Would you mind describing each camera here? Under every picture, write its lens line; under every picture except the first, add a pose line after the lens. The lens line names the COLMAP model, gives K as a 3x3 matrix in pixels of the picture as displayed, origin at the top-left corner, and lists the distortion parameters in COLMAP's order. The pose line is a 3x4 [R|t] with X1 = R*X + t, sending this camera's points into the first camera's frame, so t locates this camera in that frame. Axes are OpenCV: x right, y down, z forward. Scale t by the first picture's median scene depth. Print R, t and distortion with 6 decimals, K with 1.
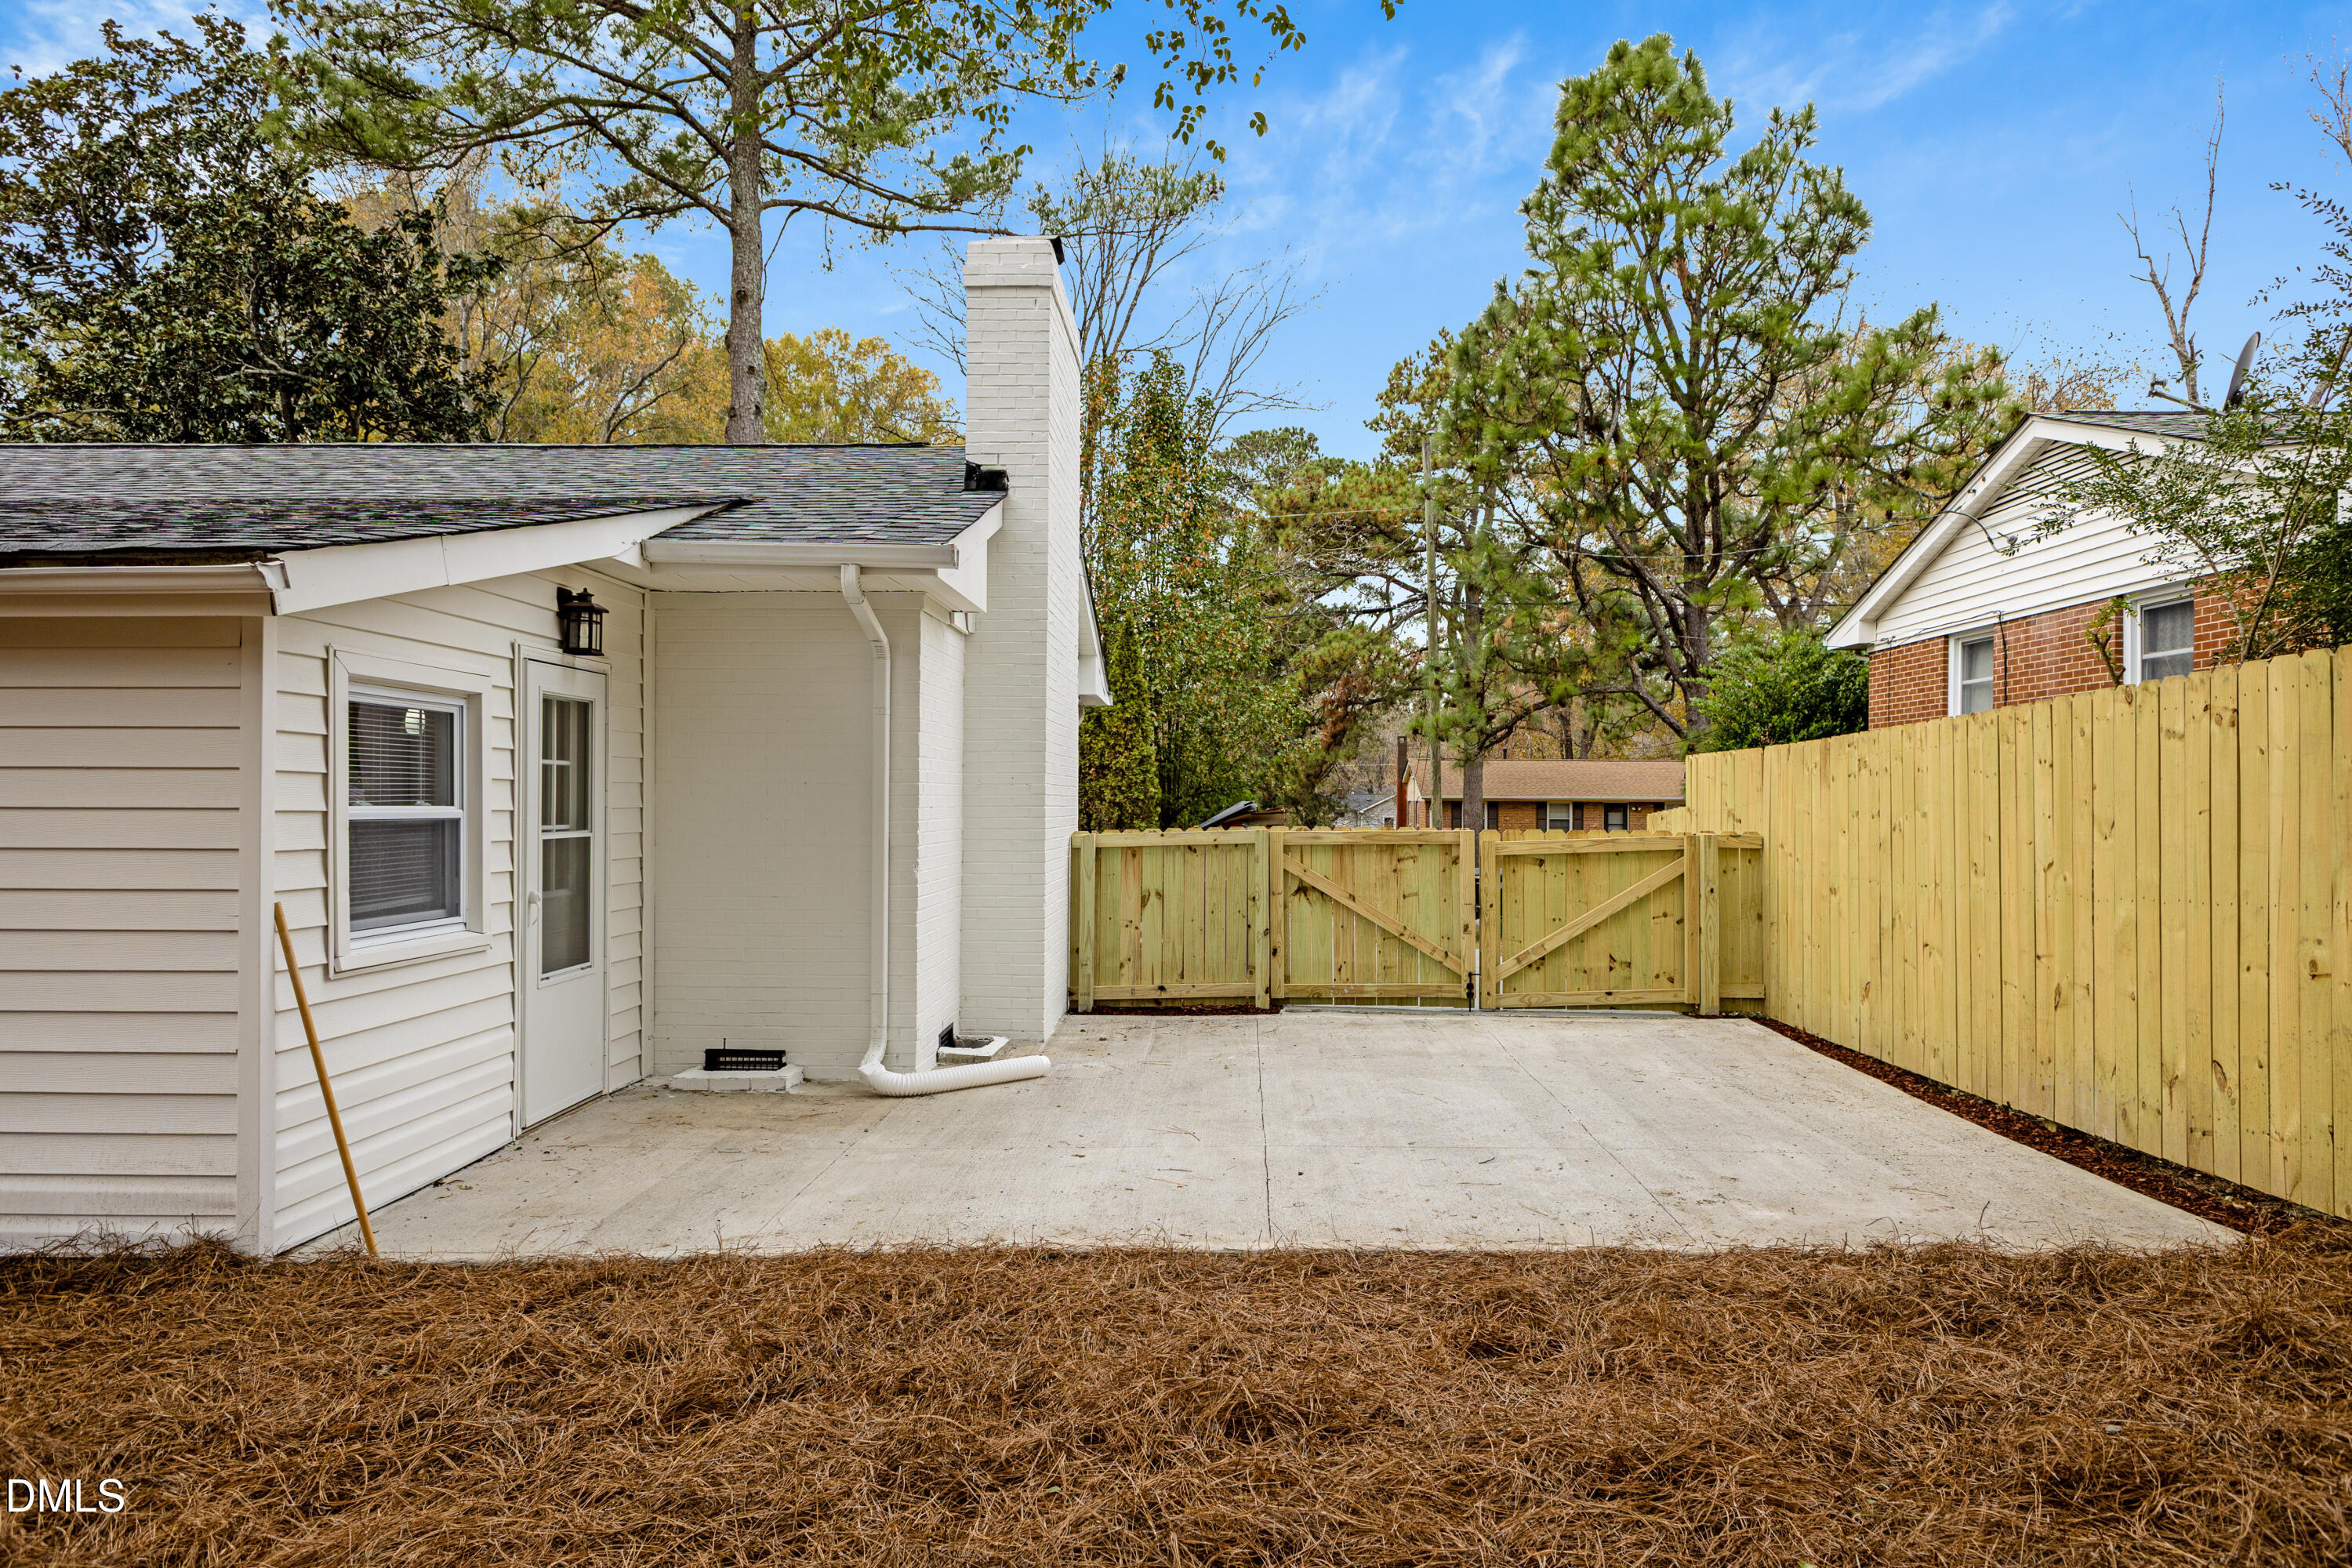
lens RADIAL K [[1504.1, 0, 1176.0], [0, 1504.1, 784.0], [0, 0, 1]] dist [0.006298, 0.001927]
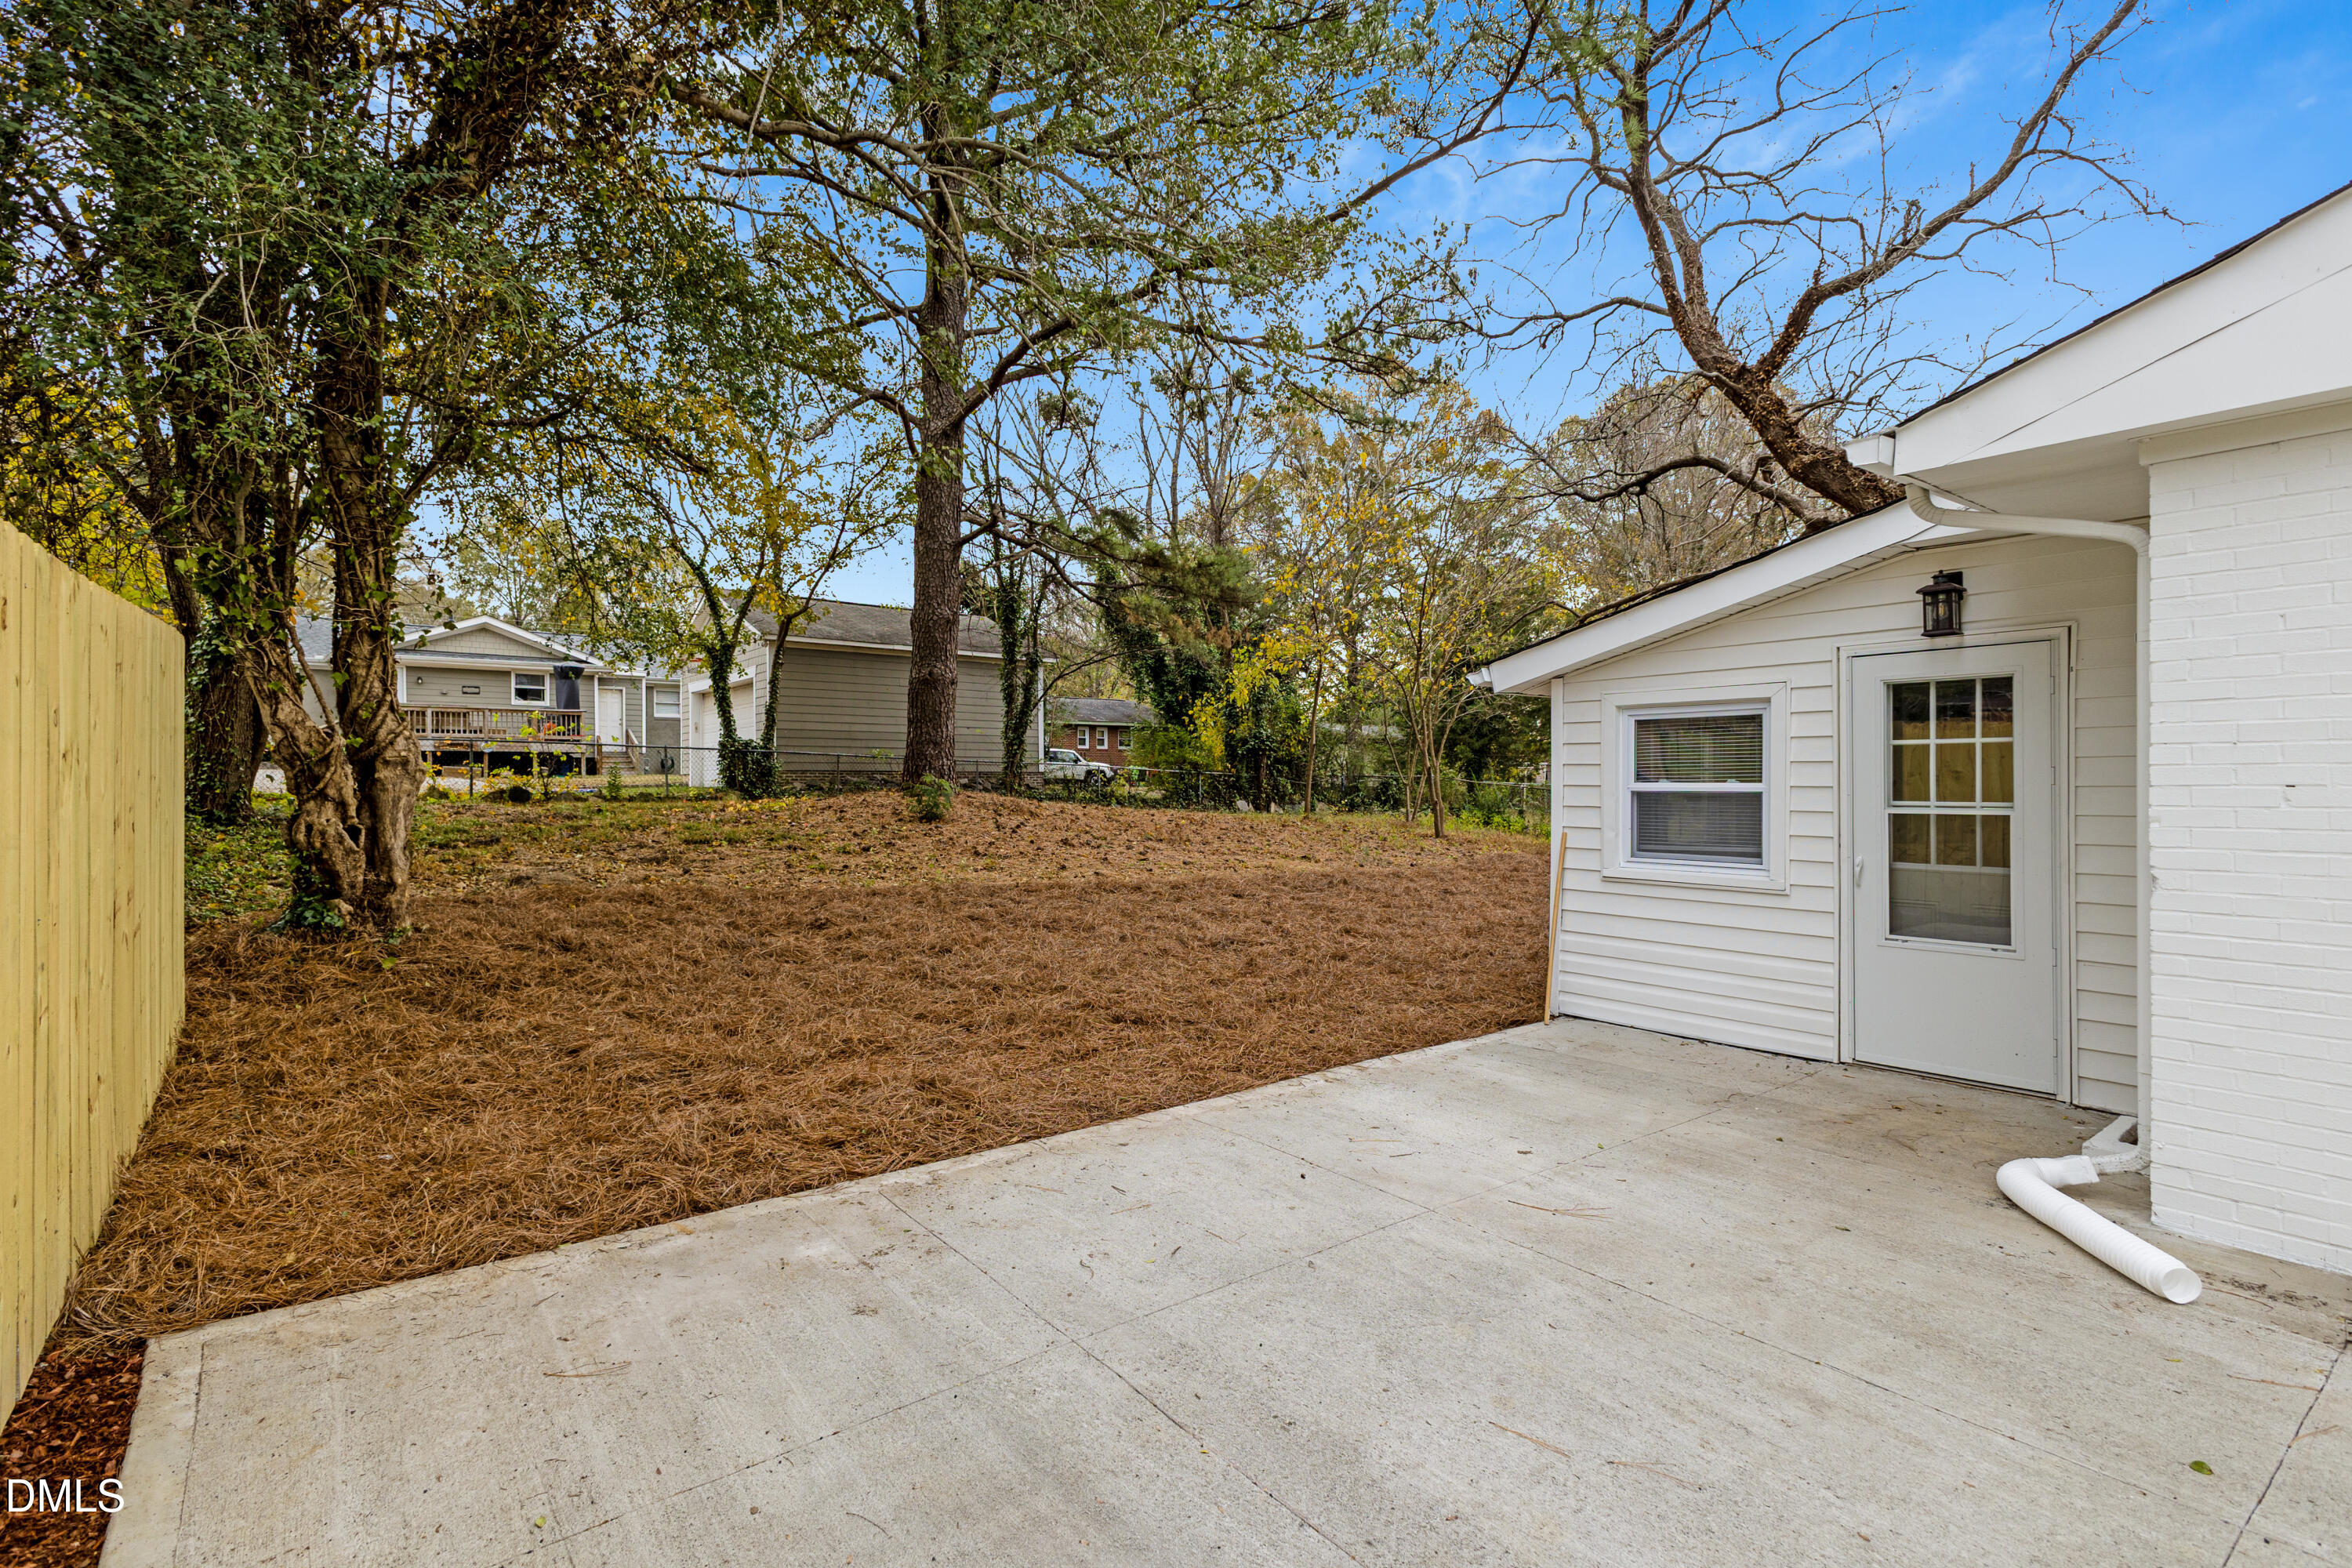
lens RADIAL K [[1116.9, 0, 1176.0], [0, 1116.9, 784.0], [0, 0, 1]] dist [0.000056, 0.000003]
pose [[-0.771110, -0.004435, -0.636687, 0.525485], [0.004966, 0.999903, -0.012981, 0.024104], [0.636683, -0.013171, -0.771013, 1.338783]]
